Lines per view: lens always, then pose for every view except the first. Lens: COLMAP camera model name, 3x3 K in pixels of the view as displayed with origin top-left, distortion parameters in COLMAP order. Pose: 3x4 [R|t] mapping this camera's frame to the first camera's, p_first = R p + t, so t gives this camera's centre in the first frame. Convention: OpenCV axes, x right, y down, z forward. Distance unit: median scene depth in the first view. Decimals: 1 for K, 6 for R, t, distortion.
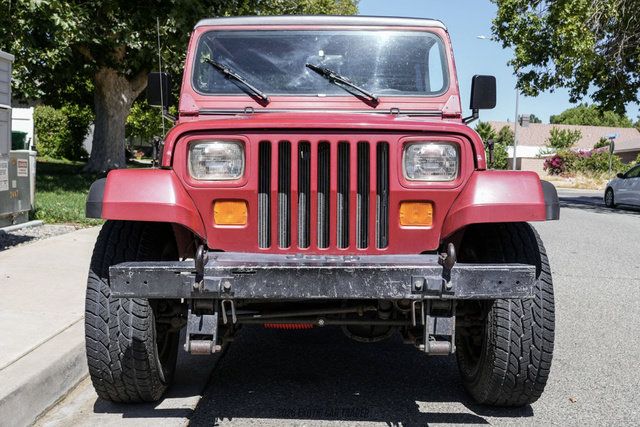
lens RADIAL K [[721.8, 0, 320.0], [0, 721.8, 213.5], [0, 0, 1]] dist [-0.014717, -0.010997]
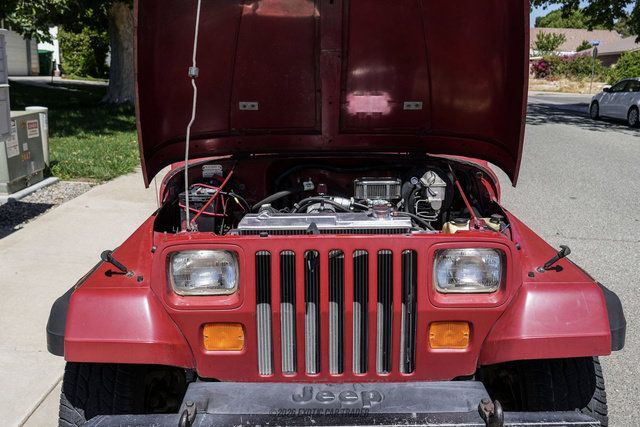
lens RADIAL K [[641.0, 0, 320.0], [0, 641.0, 213.5], [0, 0, 1]] dist [-0.009304, -0.009050]
pose [[0.999878, -0.011617, -0.010417, -0.004730], [0.013101, 0.987663, 0.156045, -0.250624], [0.008476, -0.156163, 0.987695, 0.298683]]
